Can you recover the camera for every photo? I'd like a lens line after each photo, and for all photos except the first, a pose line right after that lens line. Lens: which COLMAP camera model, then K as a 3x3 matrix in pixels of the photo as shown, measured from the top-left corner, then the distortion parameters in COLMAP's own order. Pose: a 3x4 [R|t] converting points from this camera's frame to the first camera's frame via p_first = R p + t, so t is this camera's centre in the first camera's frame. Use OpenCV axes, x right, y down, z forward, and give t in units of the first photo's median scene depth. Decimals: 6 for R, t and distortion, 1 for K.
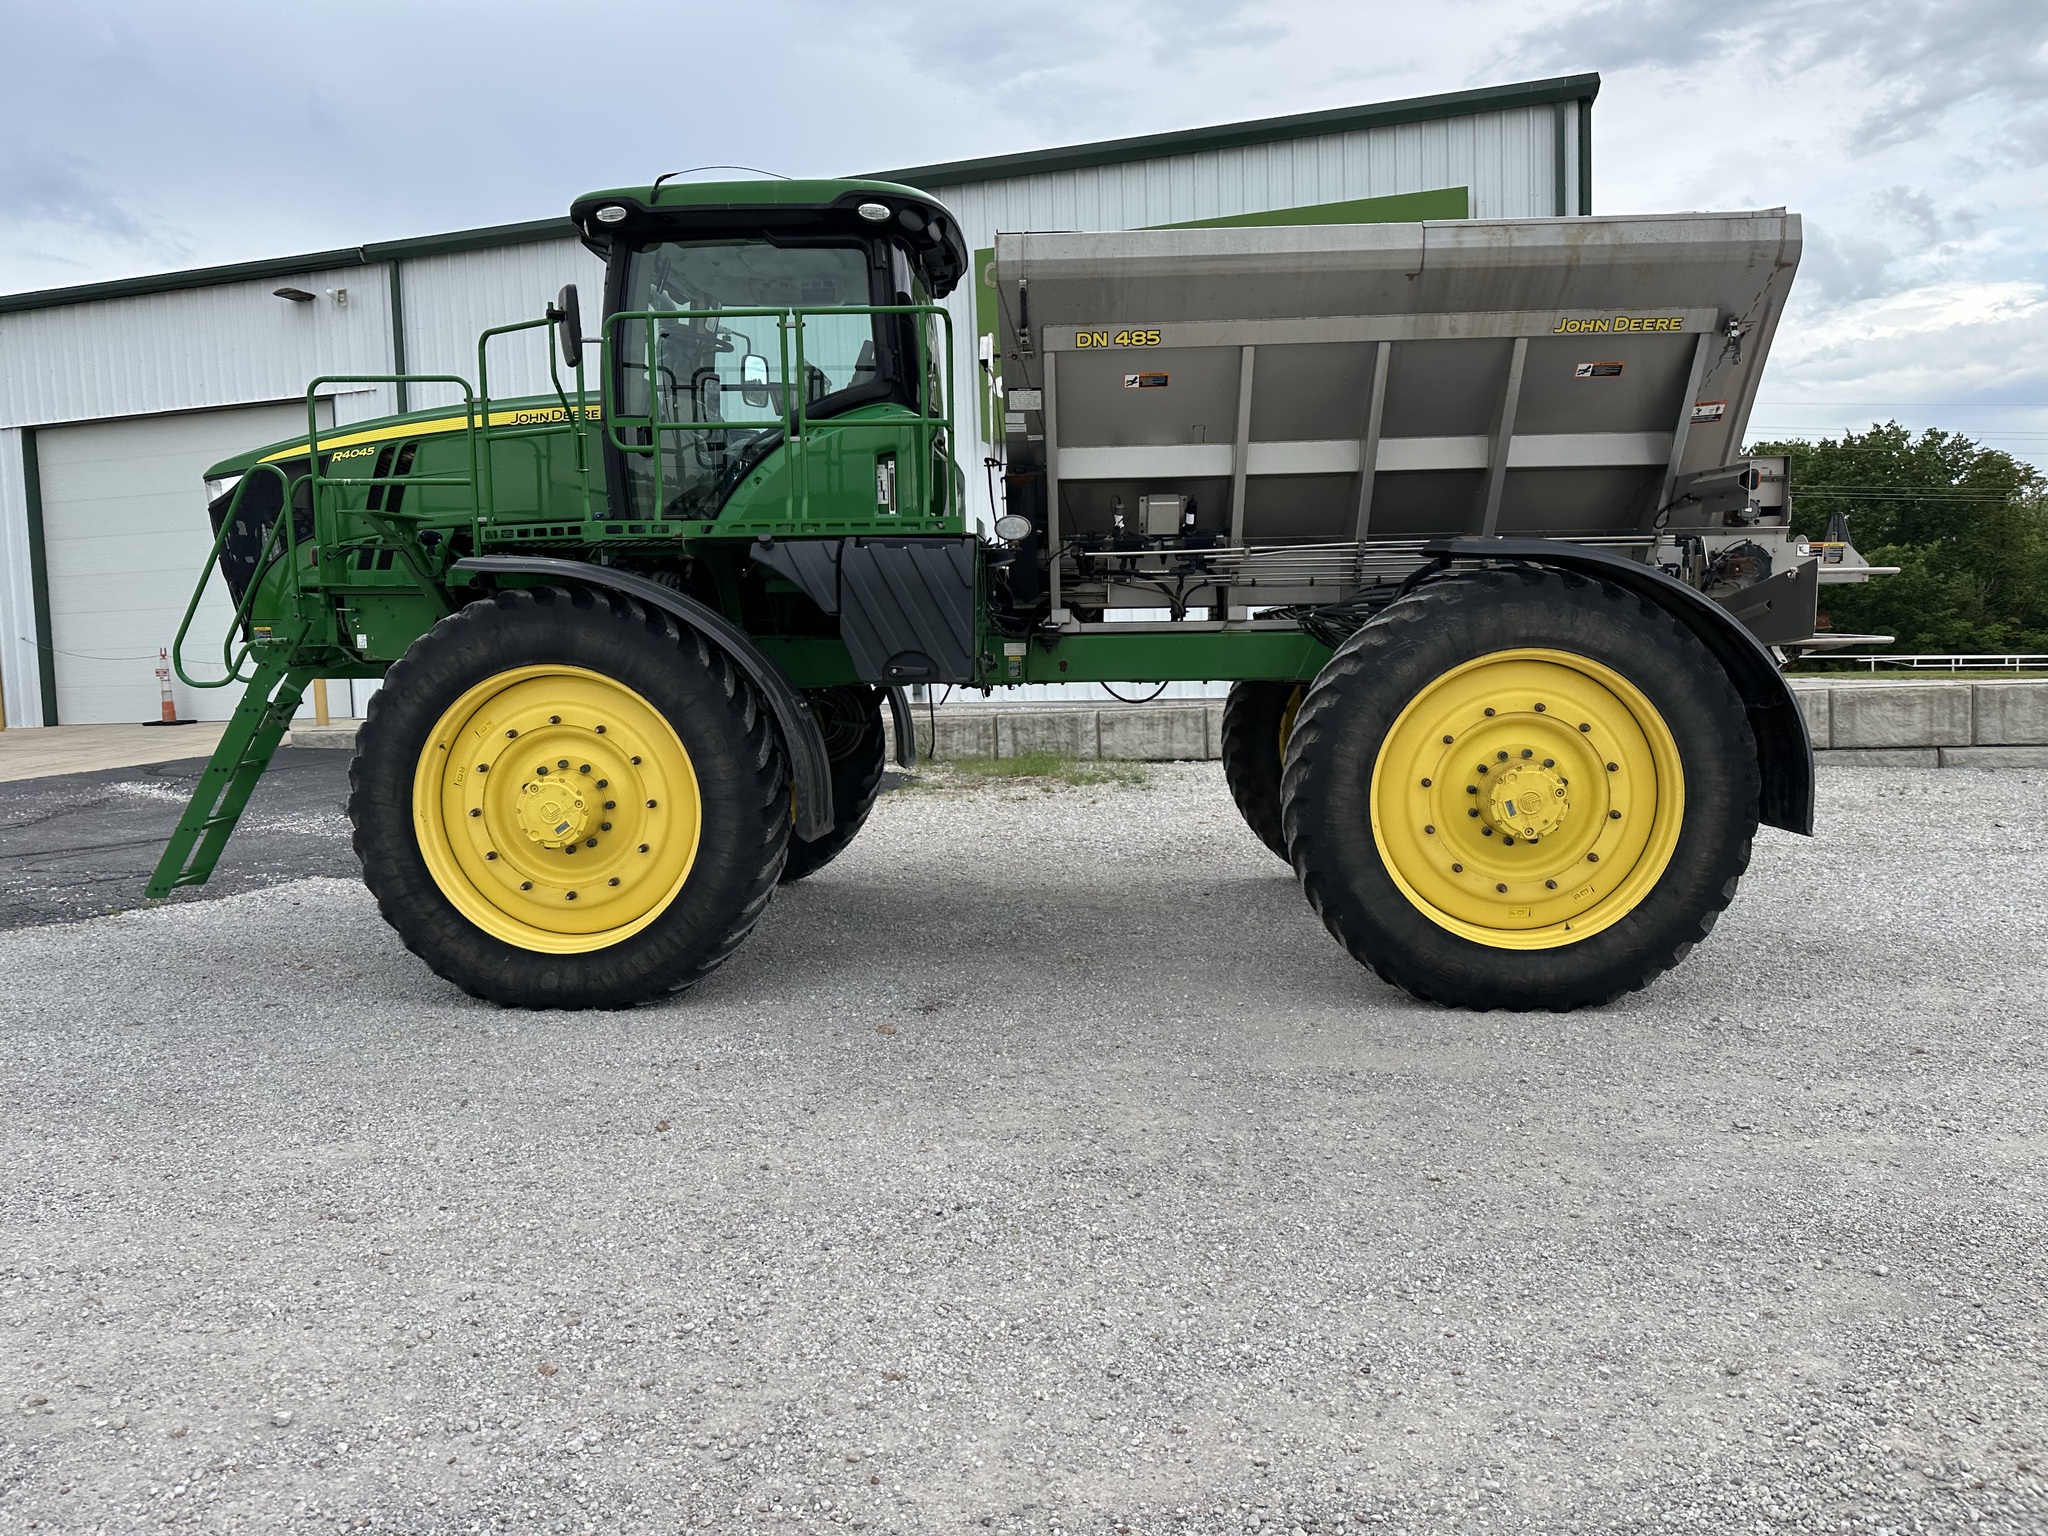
lens RADIAL K [[1437.1, 0, 1022.3], [0, 1437.1, 749.1], [0, 0, 1]] dist [0.041504, -0.050864]
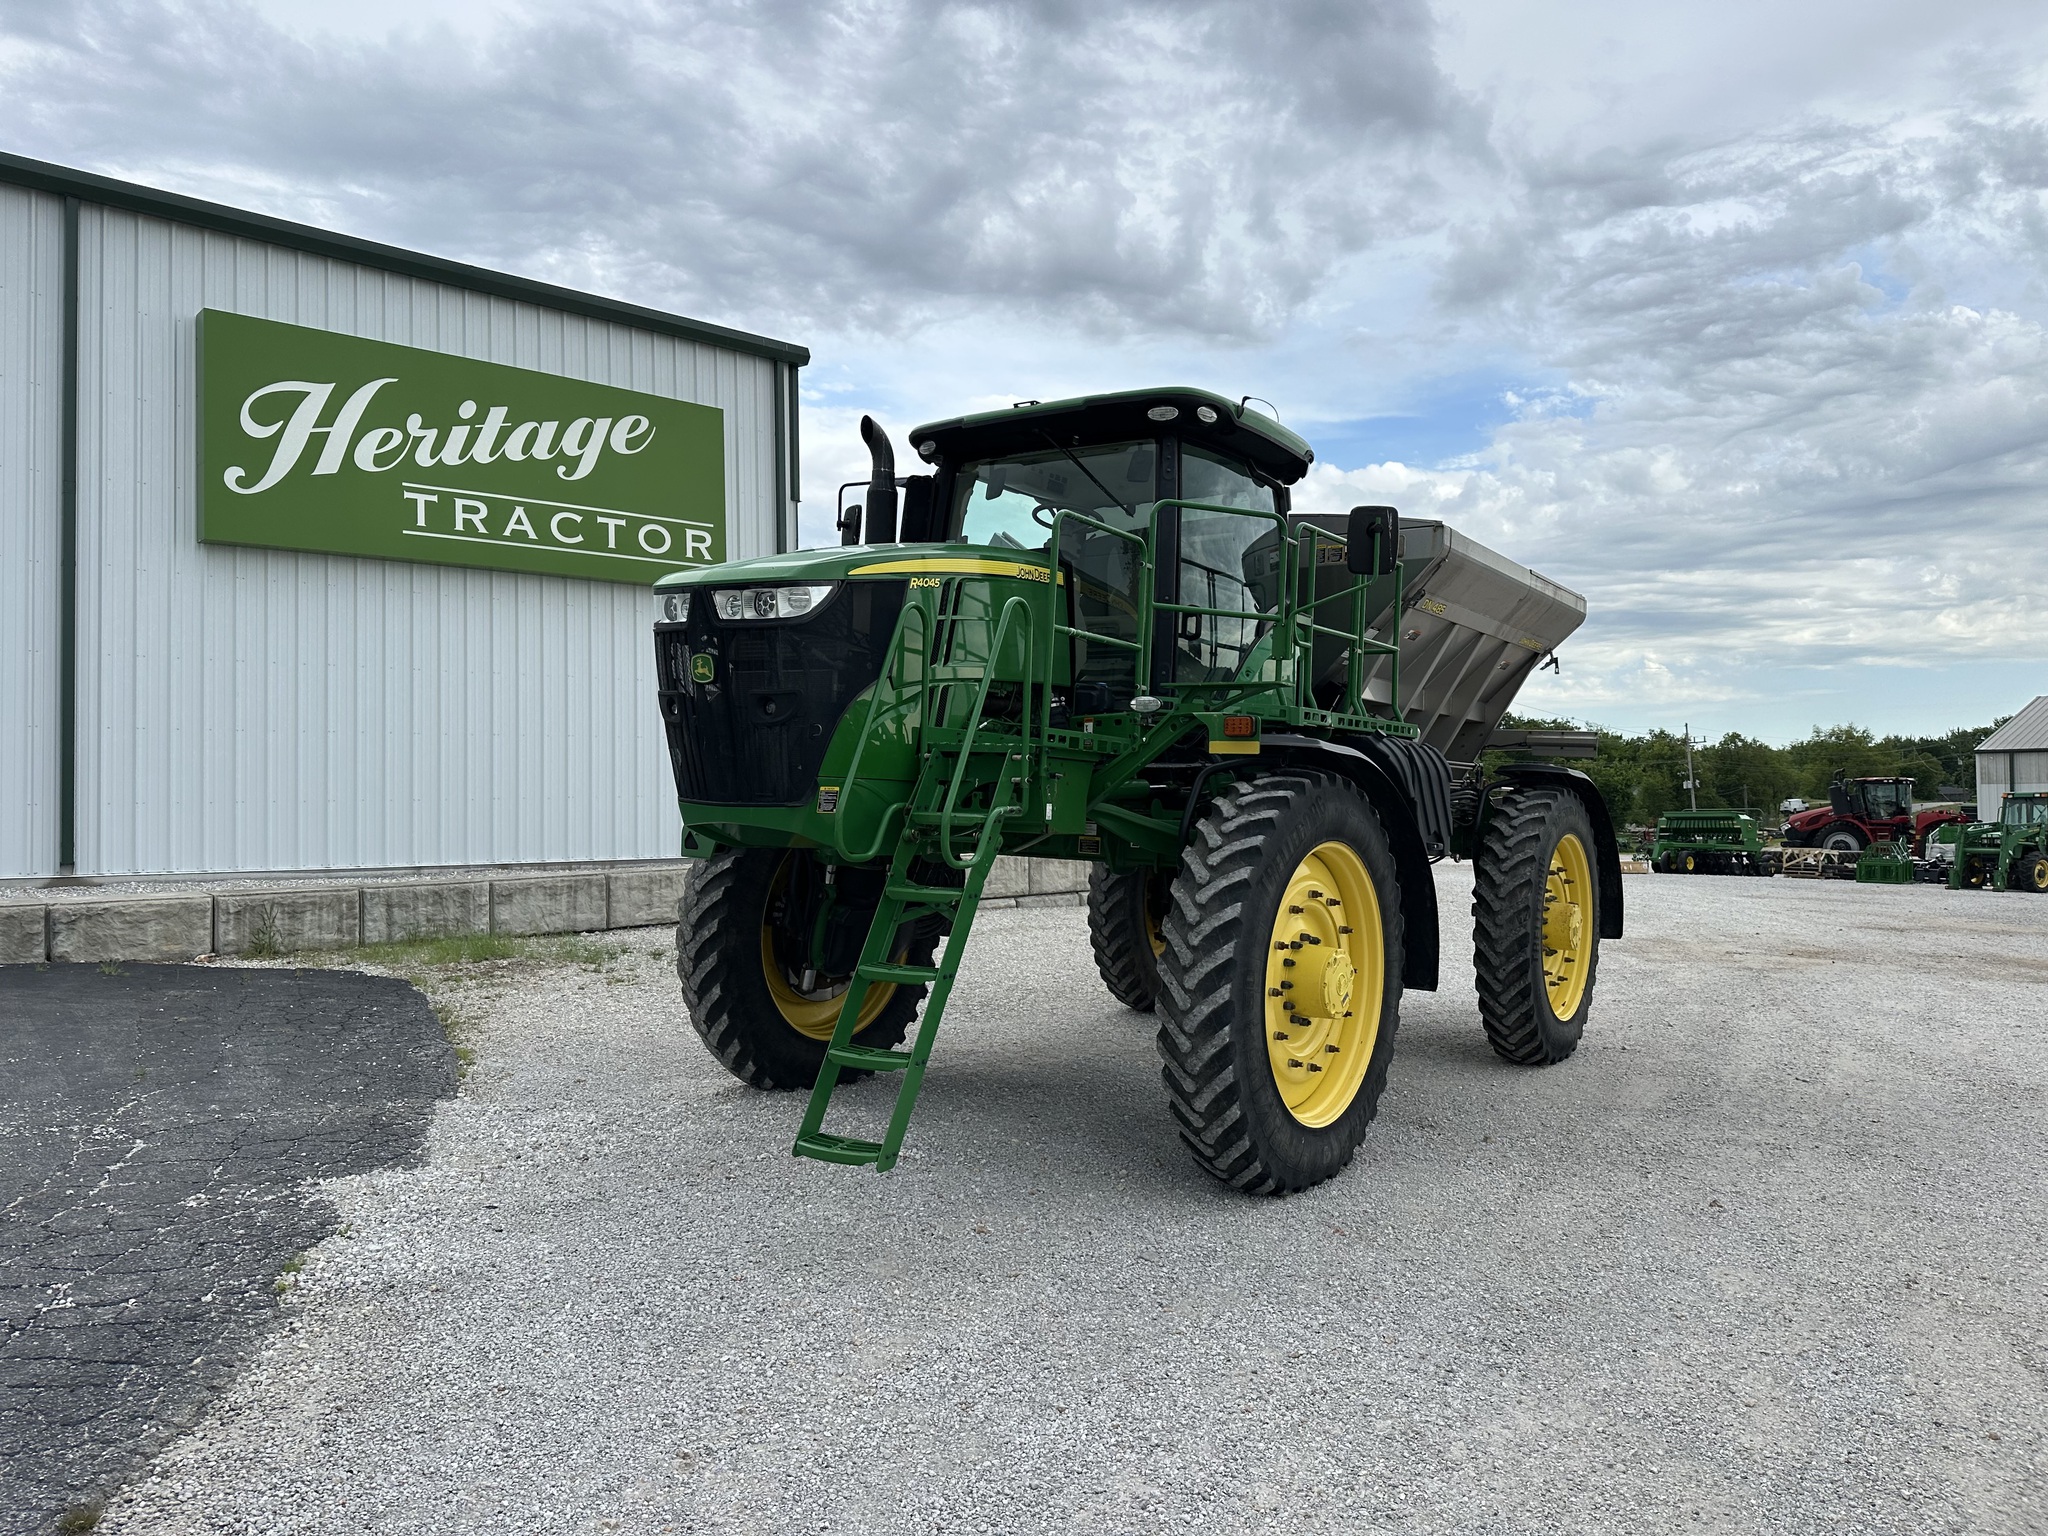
lens RADIAL K [[1437.1, 0, 1014.0], [0, 1437.1, 758.2], [0, 0, 1]] dist [0.041504, -0.050864]
pose [[0.531509, 0.050504, 0.845545, -1.343974], [0.037448, 0.995844, -0.083021, -0.041581], [-0.846224, 0.075790, 0.527409, 0.641151]]
